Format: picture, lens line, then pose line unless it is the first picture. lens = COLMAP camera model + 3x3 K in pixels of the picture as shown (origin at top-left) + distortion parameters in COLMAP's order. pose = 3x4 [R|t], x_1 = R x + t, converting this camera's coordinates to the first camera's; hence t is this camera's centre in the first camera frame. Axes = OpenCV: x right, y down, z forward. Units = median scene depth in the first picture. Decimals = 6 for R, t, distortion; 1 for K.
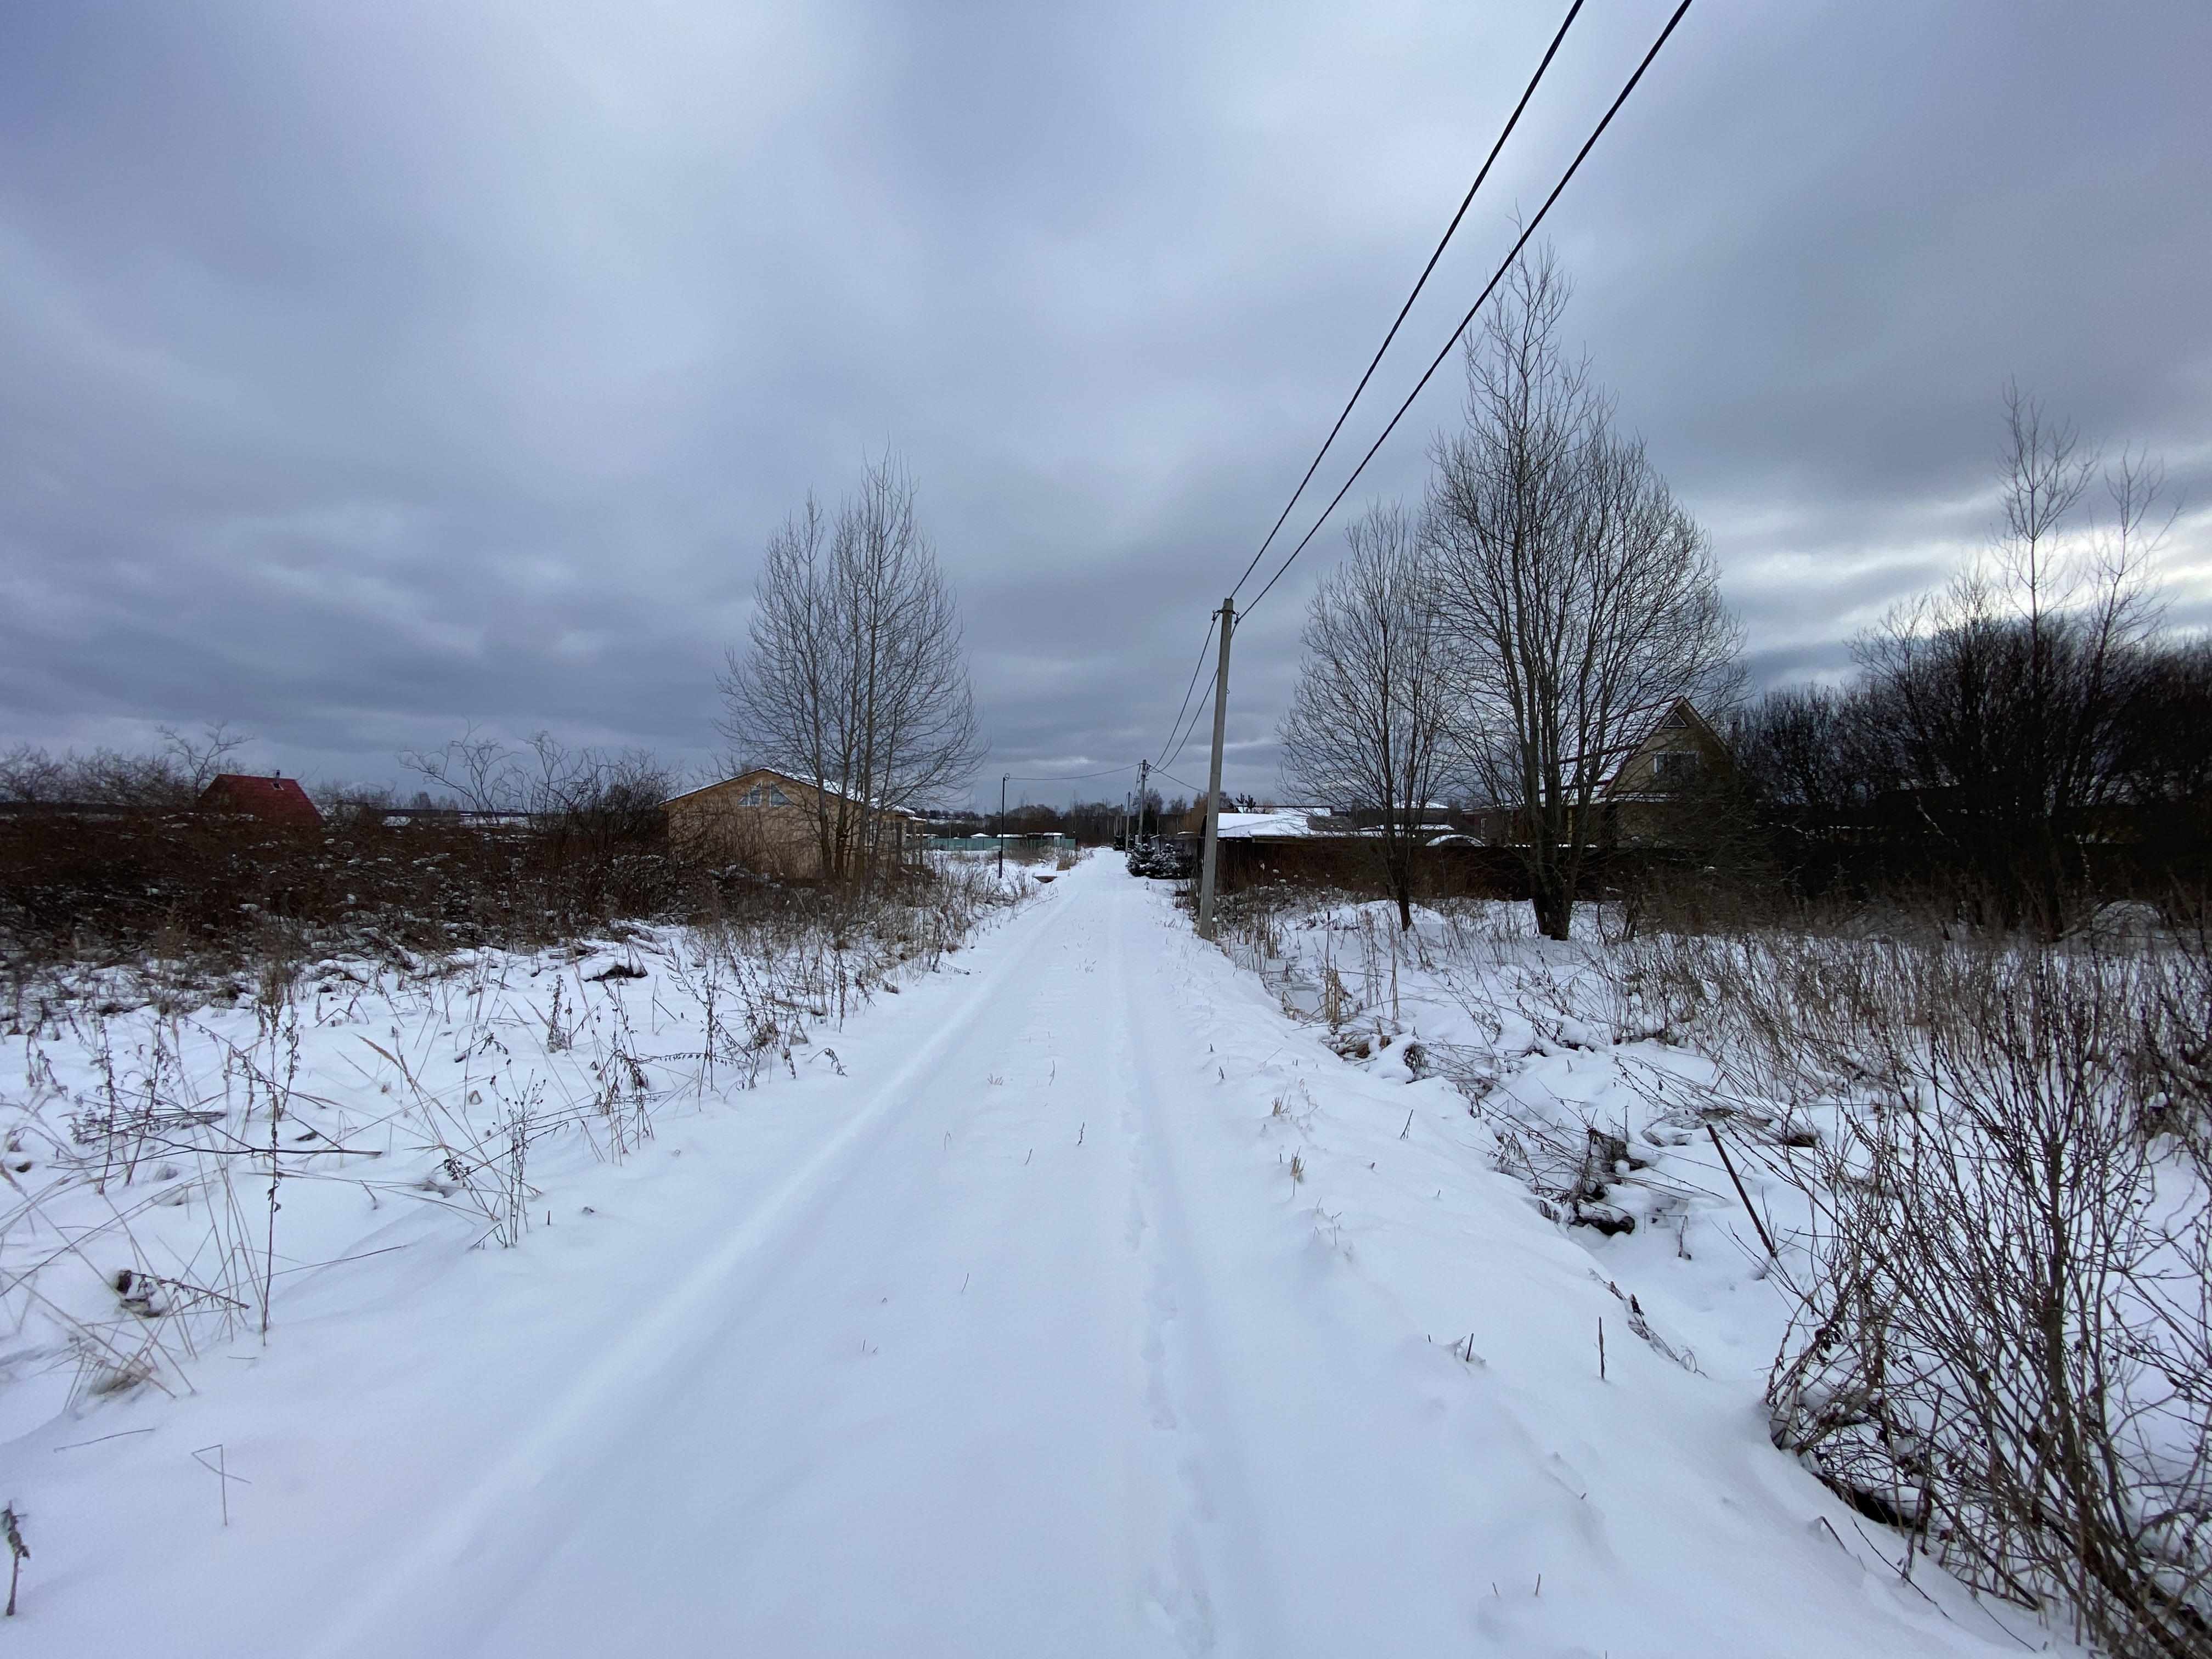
lens RADIAL K [[884.1, 0, 1109.9], [0, 884.1, 819.3], [0, 0, 1]] dist [0.008808, -0.015396]
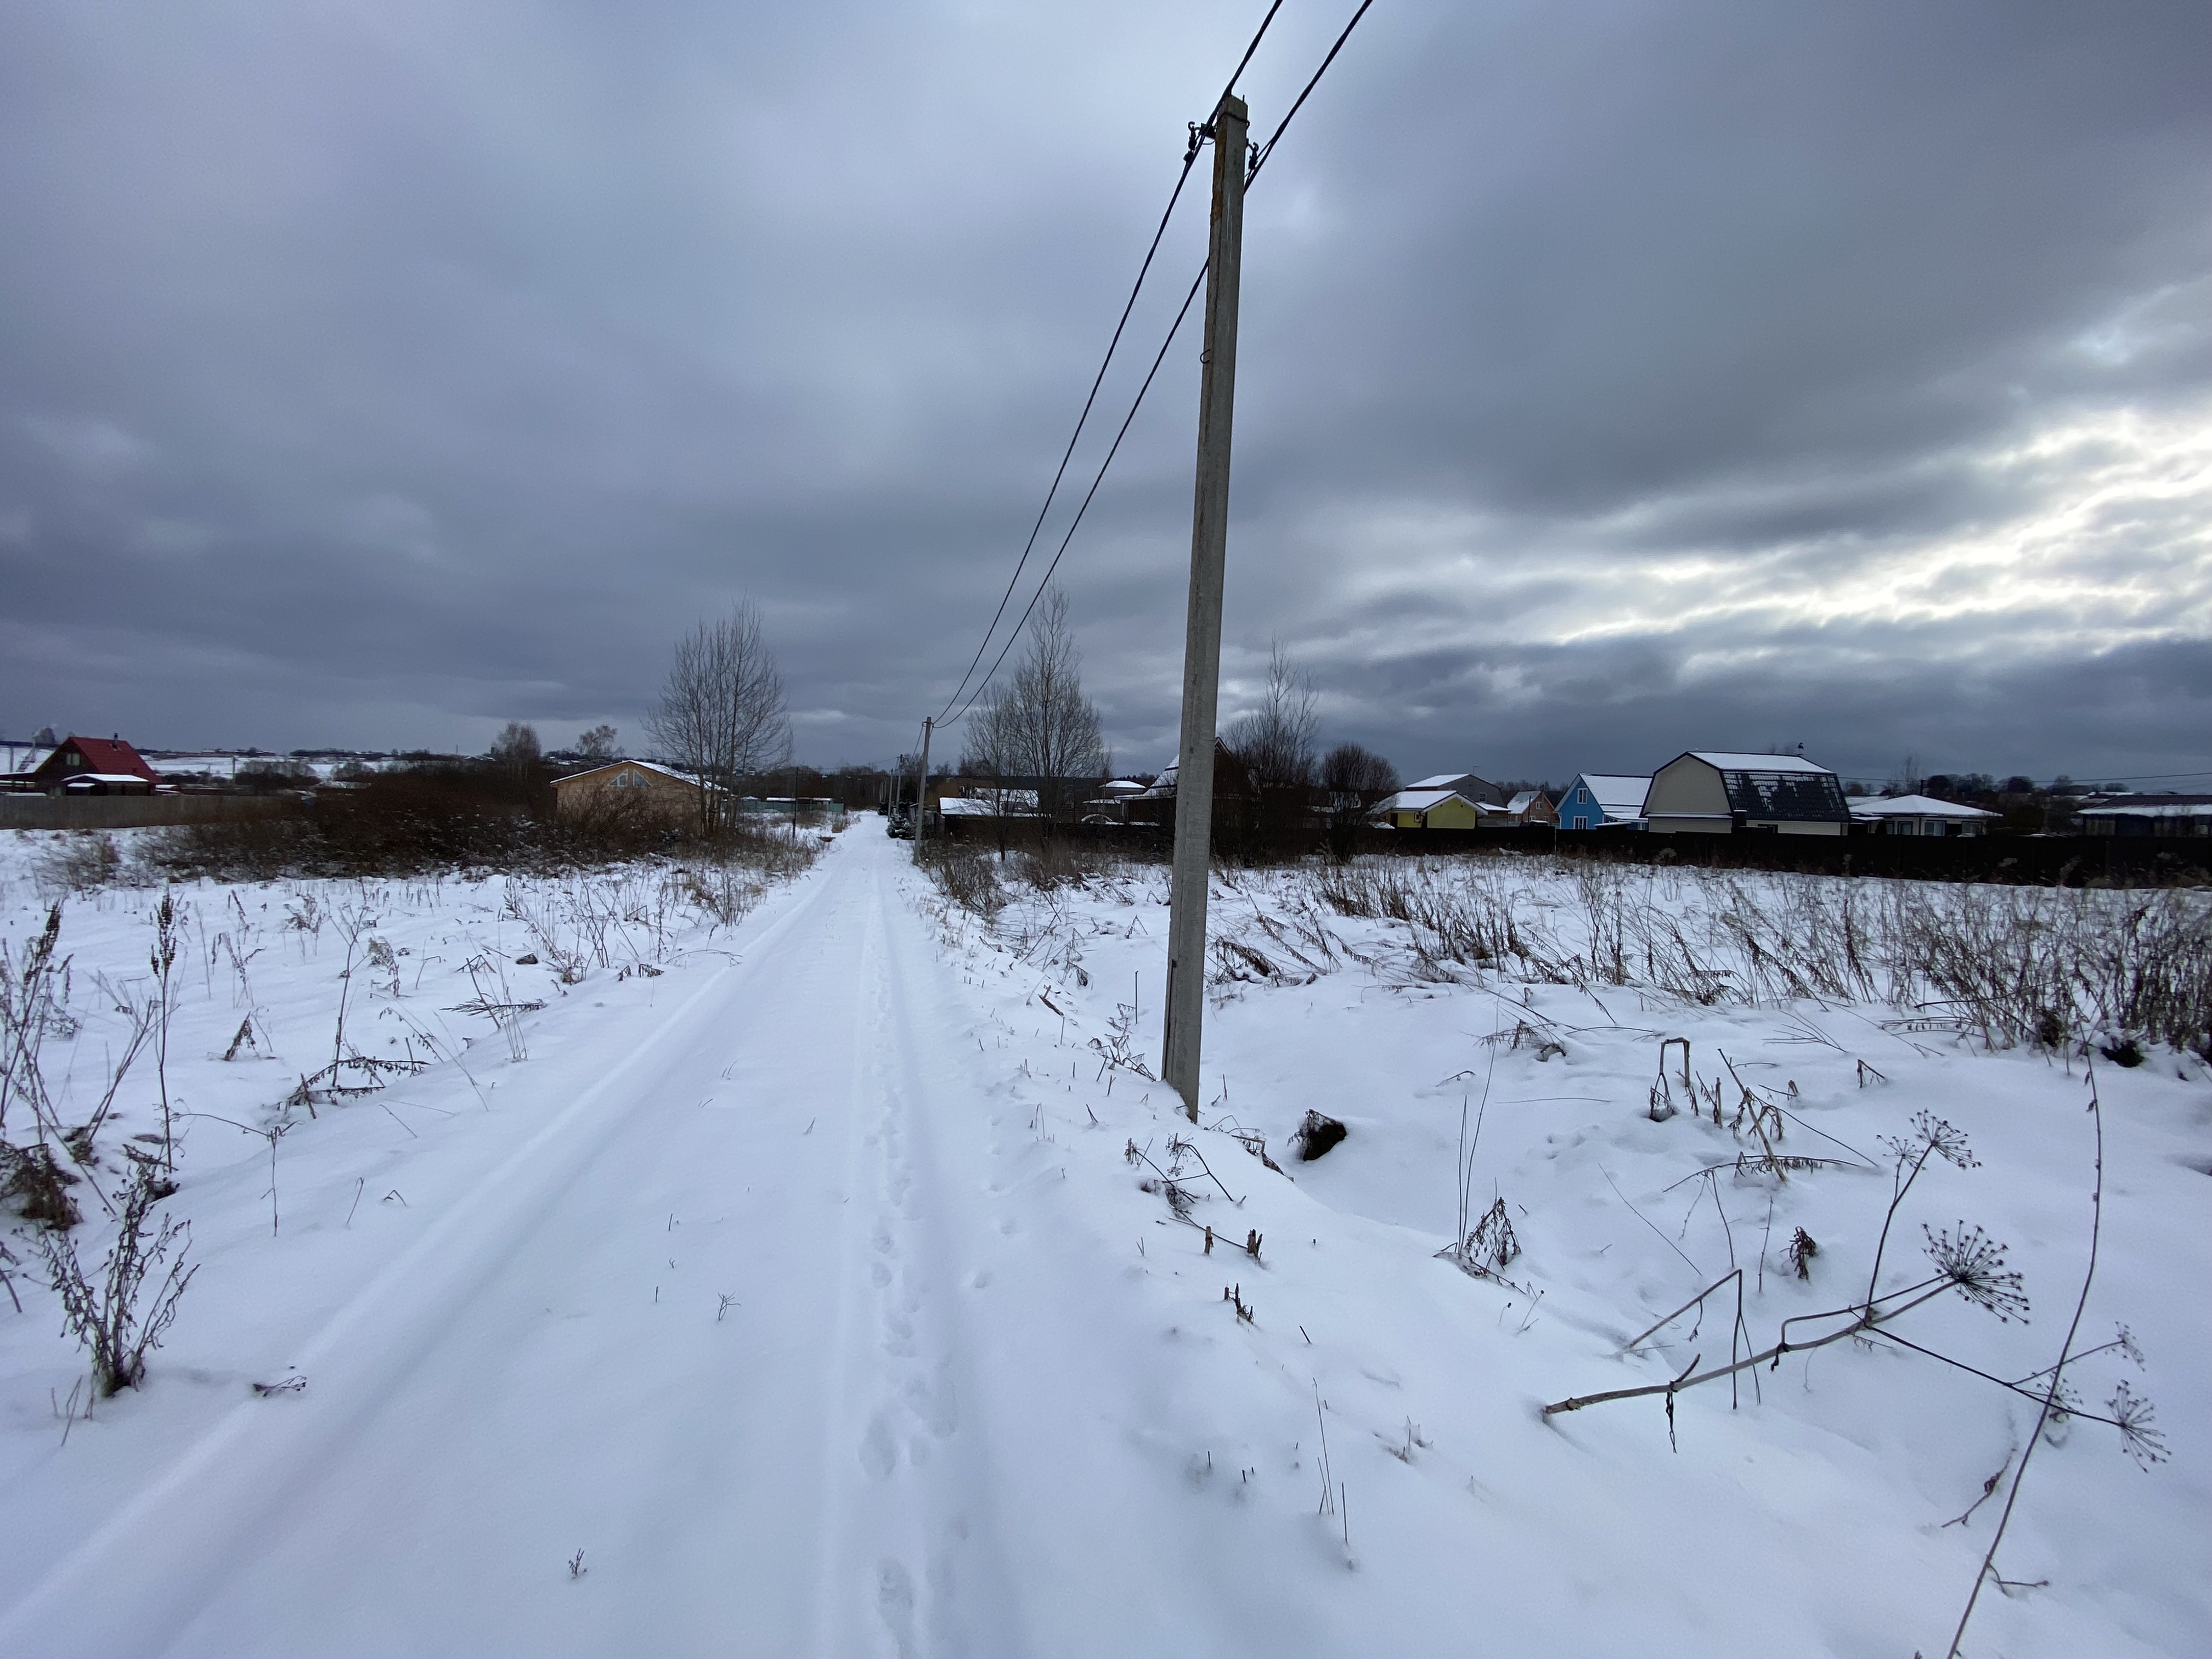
lens RADIAL K [[884.1, 0, 1089.5], [0, 884.1, 834.2], [0, 0, 1]] dist [0.008808, -0.015396]
pose [[0.971853, 0.012819, 0.235240, 0.002385], [-0.027121, 0.997968, 0.057664, -0.034545], [-0.234022, -0.062421, 0.970225, -0.490587]]
